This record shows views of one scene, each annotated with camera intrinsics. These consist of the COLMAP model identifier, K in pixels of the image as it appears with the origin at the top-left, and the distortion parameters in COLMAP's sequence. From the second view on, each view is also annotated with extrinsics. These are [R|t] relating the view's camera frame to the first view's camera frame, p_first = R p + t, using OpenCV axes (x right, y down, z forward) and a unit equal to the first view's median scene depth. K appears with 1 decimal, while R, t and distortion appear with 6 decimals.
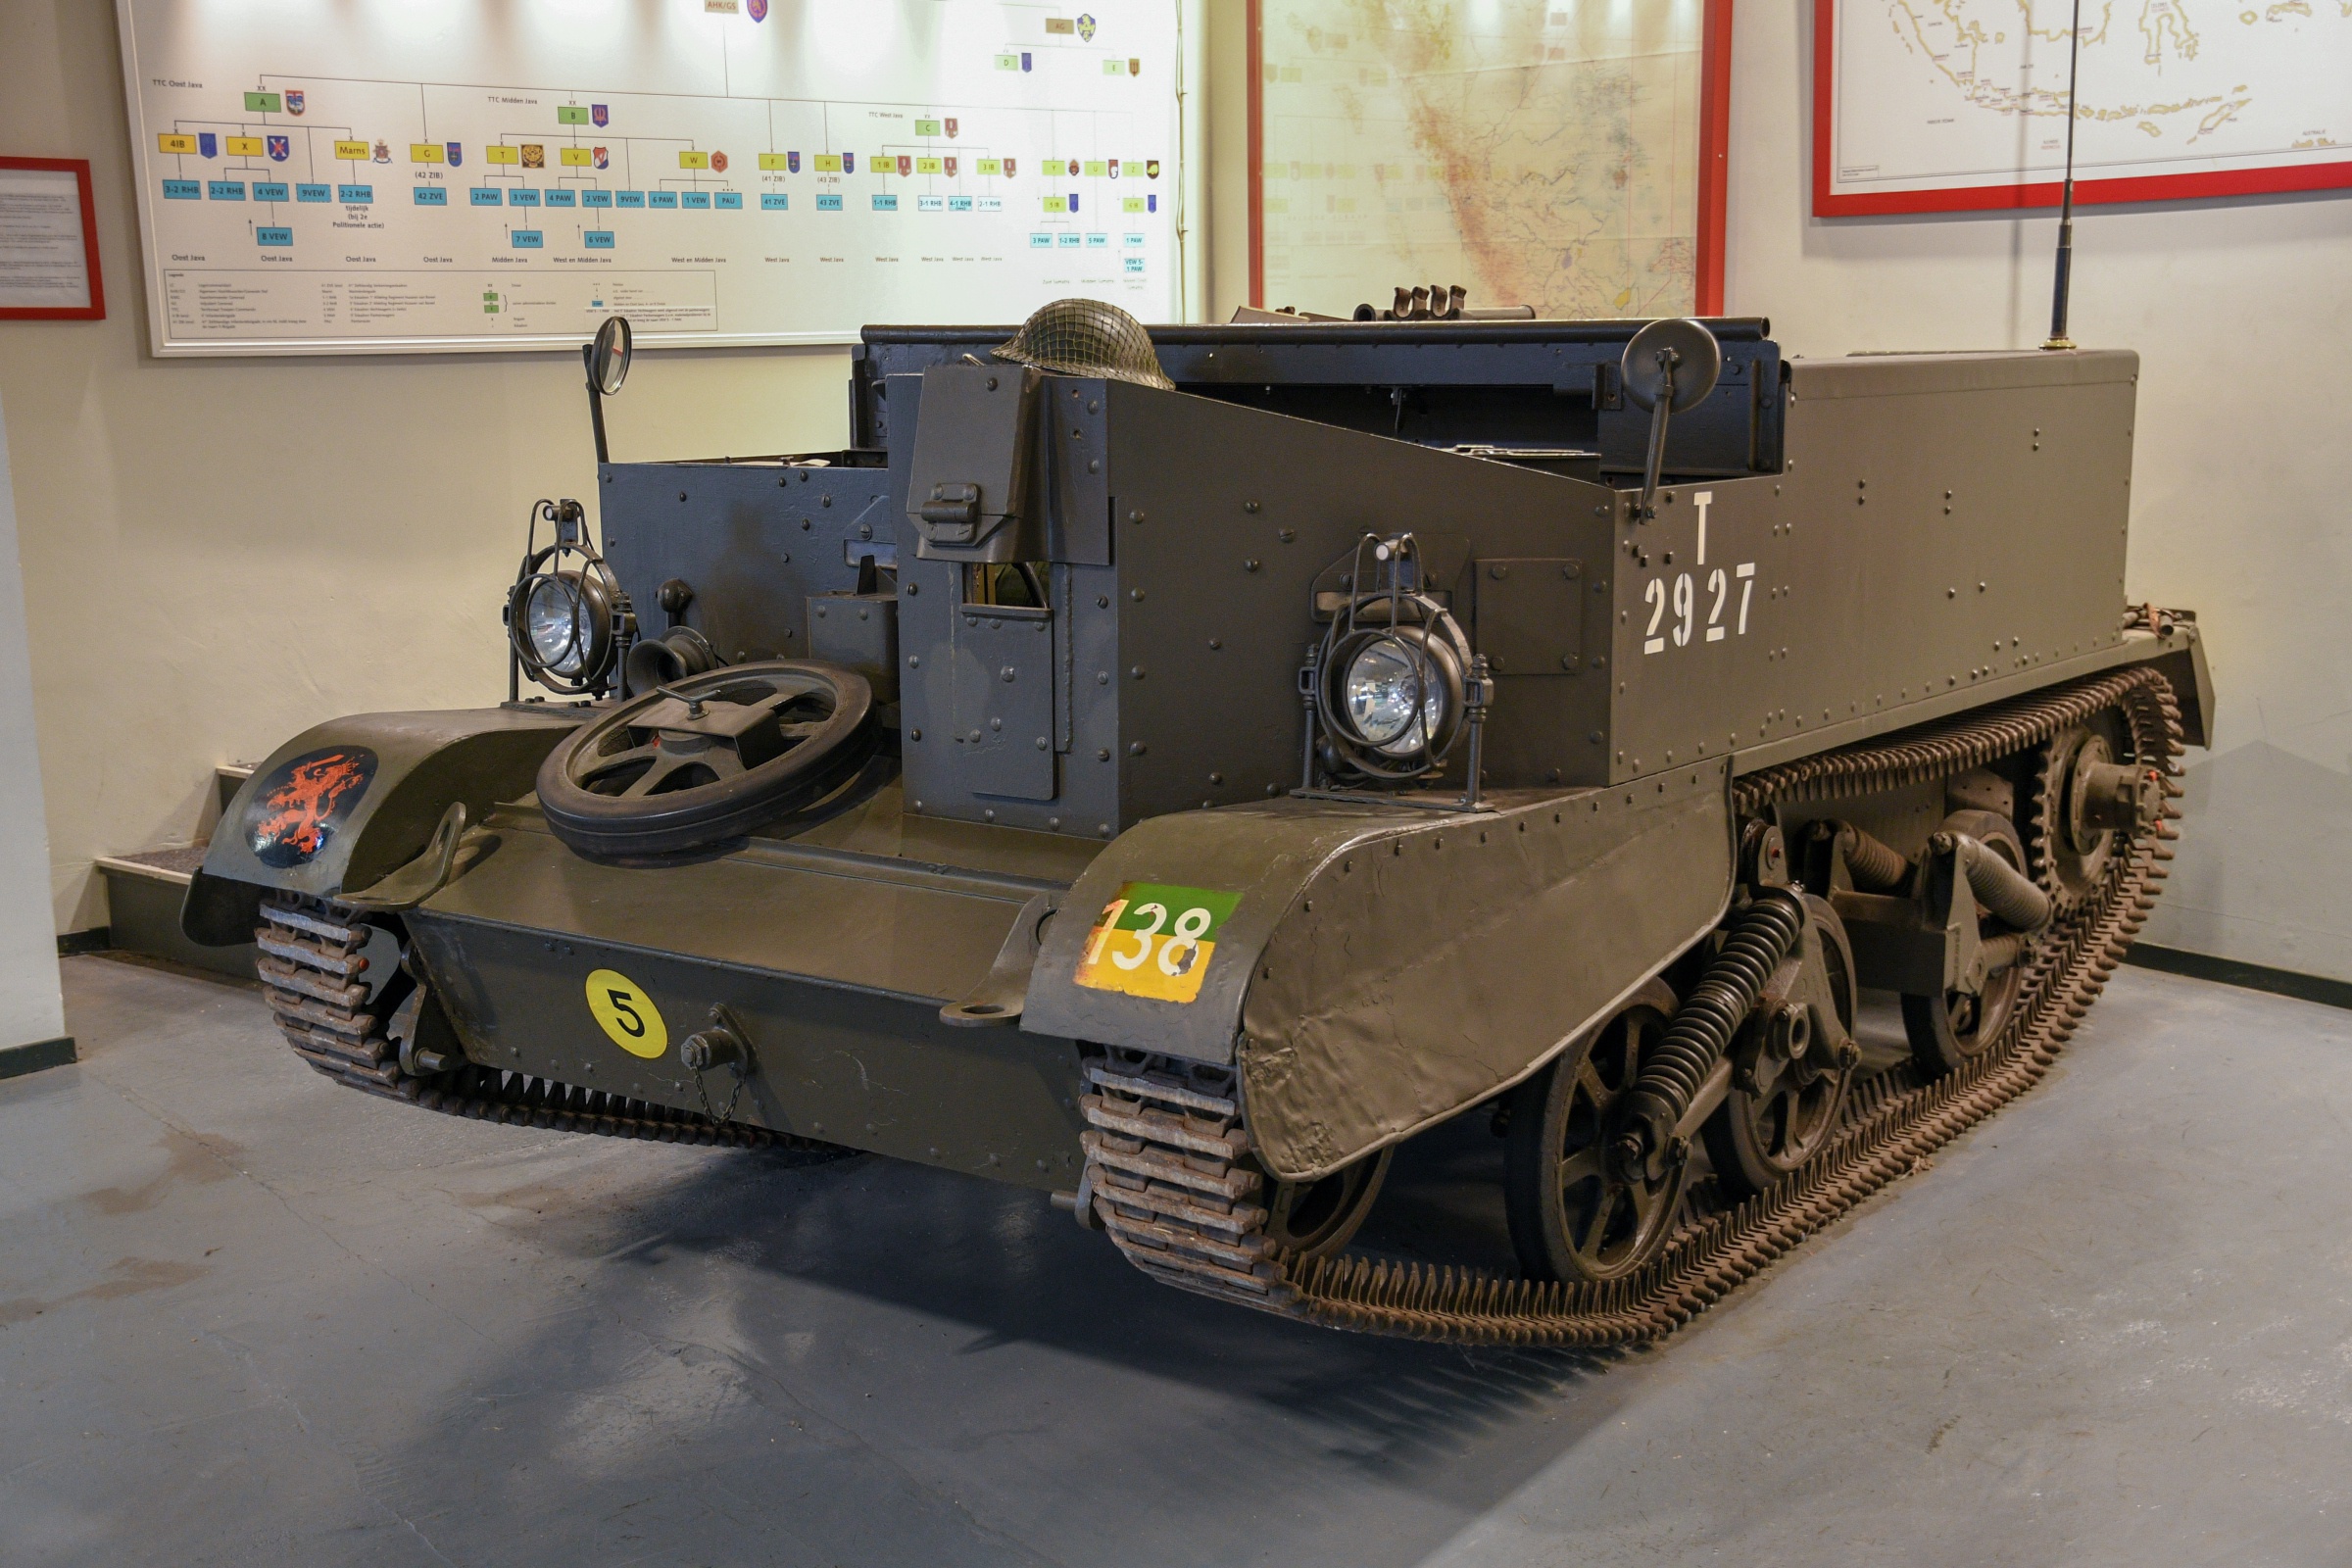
lens RADIAL K [[2831.3, 0, 1176.0], [0, 2831.3, 784.0], [0, 0, 1]] dist [0.021419, 0.299554]
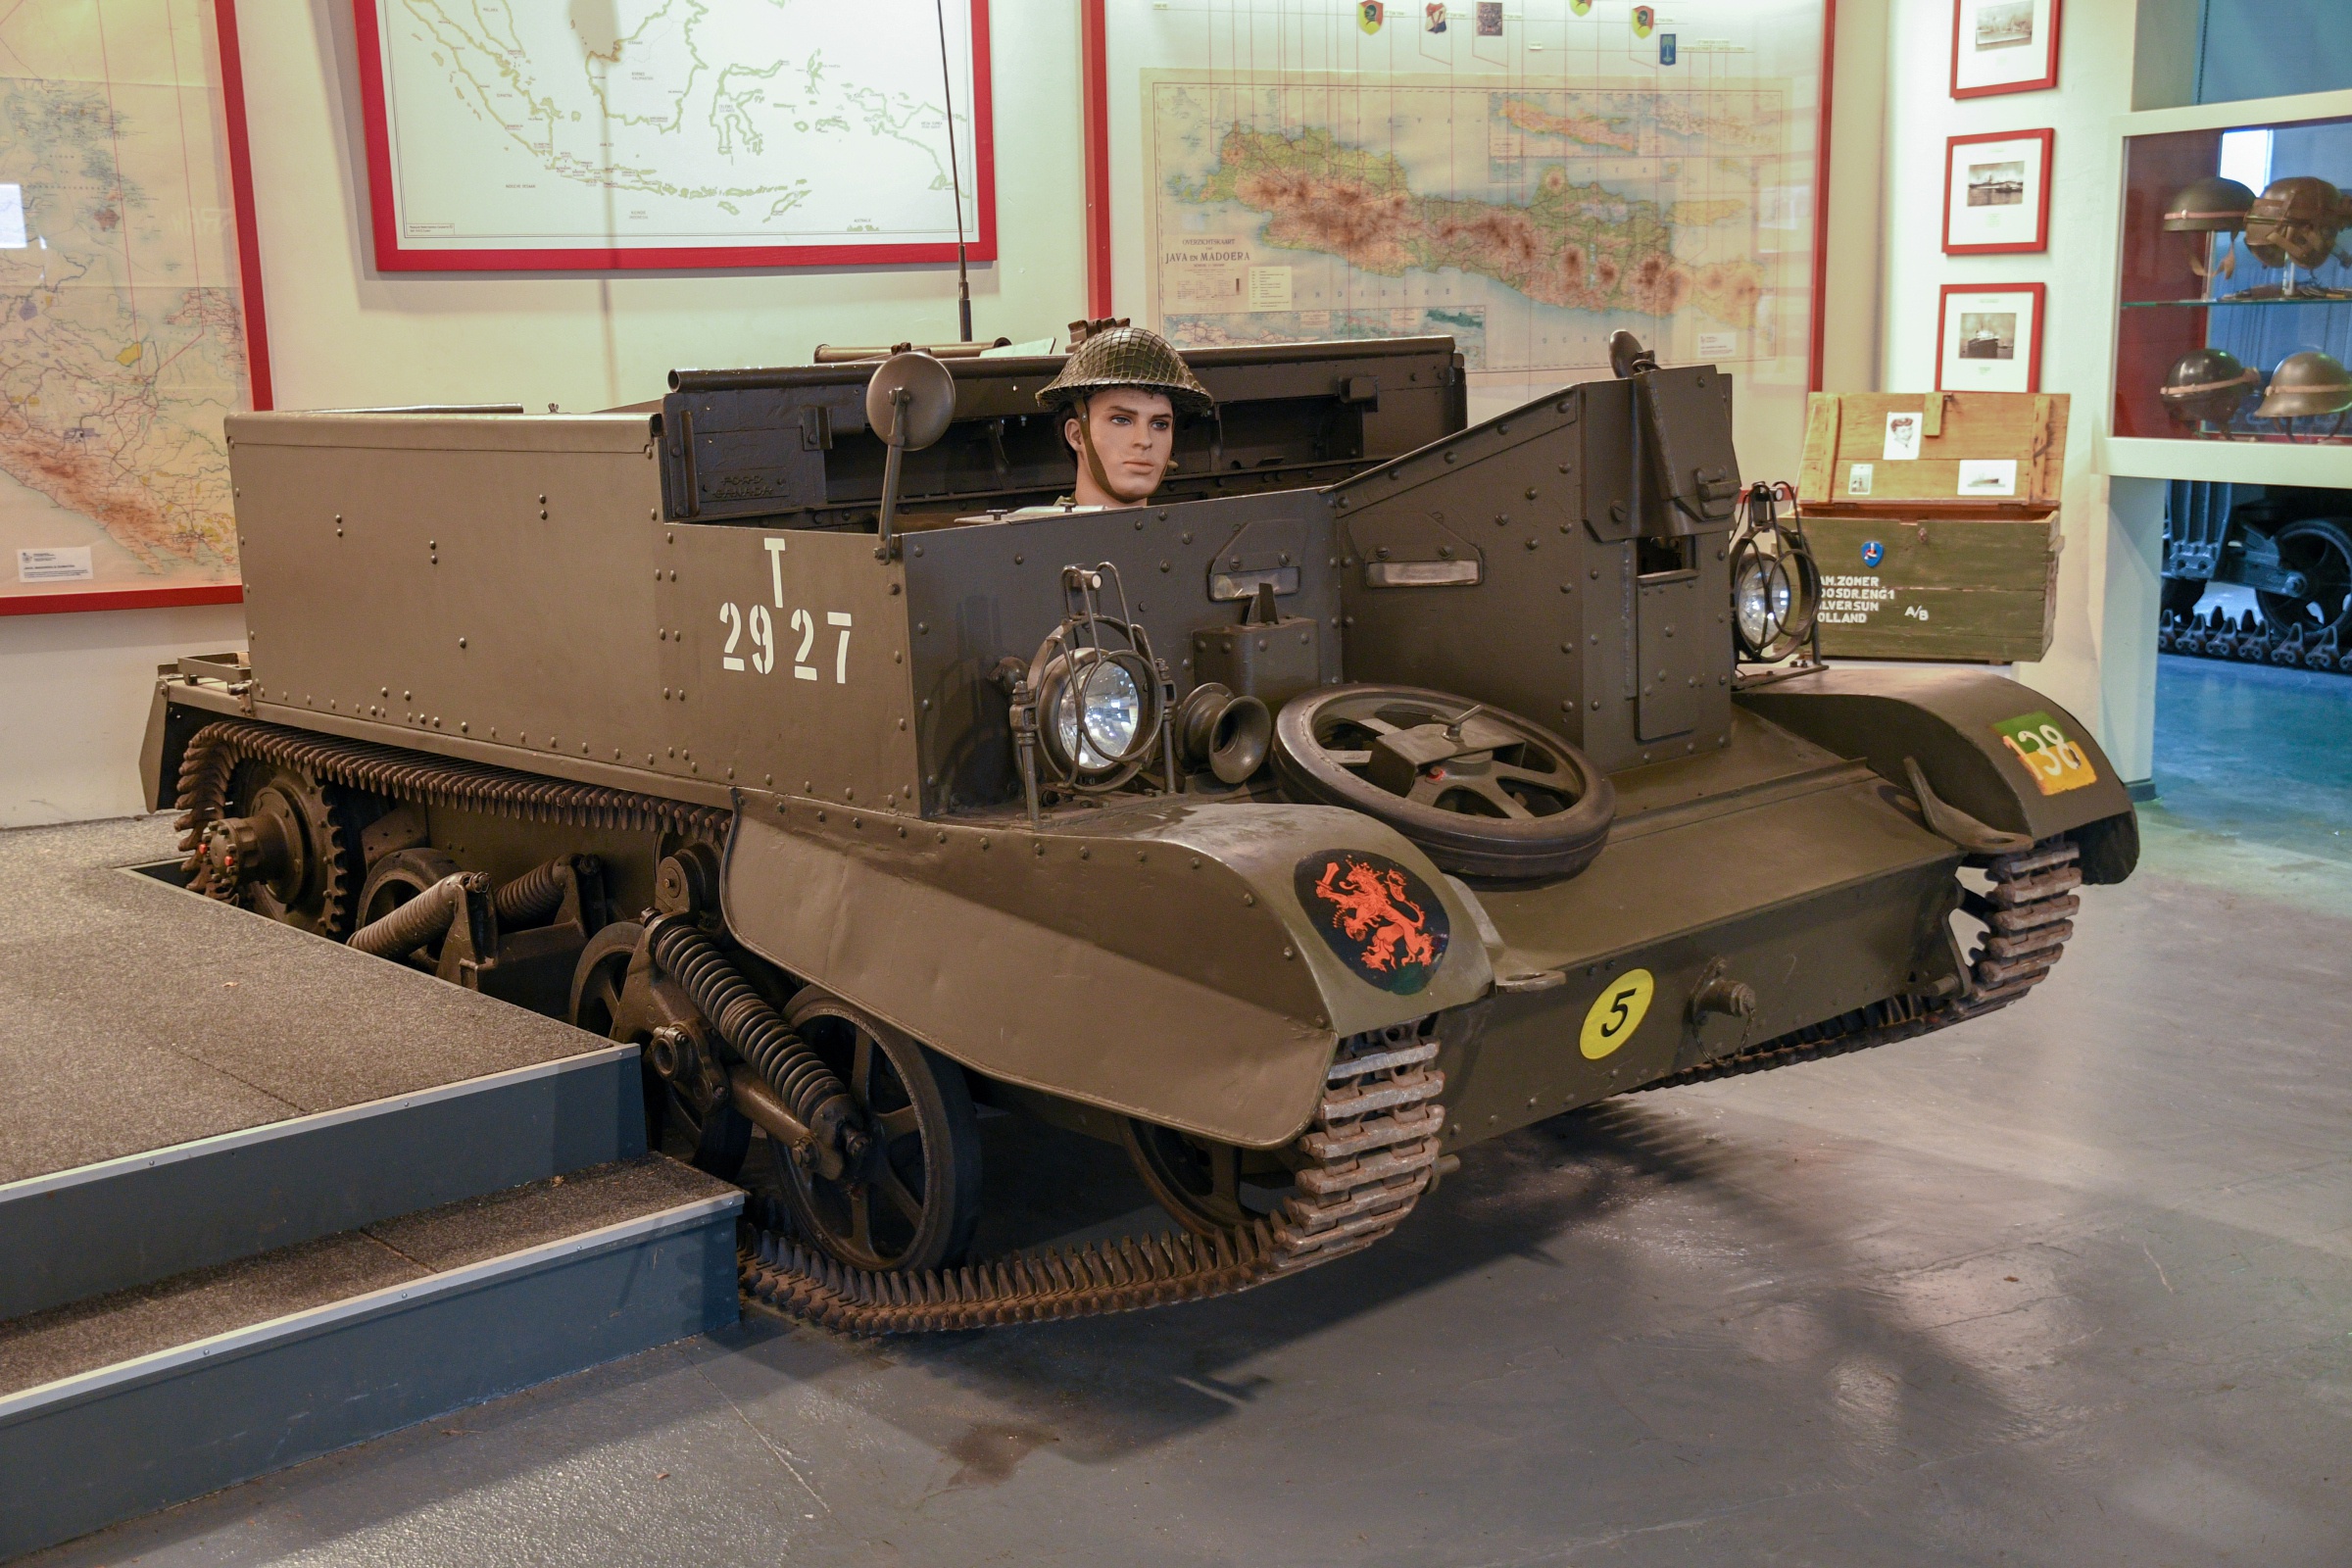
lens RADIAL K [[2680.2, 0, 1176.0], [0, 2680.2, 784.0], [0, 0, 1]] dist [0.018405, 0.276050]
pose [[0.164080, -0.160605, 0.973285, -0.739309], [0.190878, 0.973179, 0.128409, -0.098599], [-0.967803, 0.164710, 0.190335, 0.620287]]
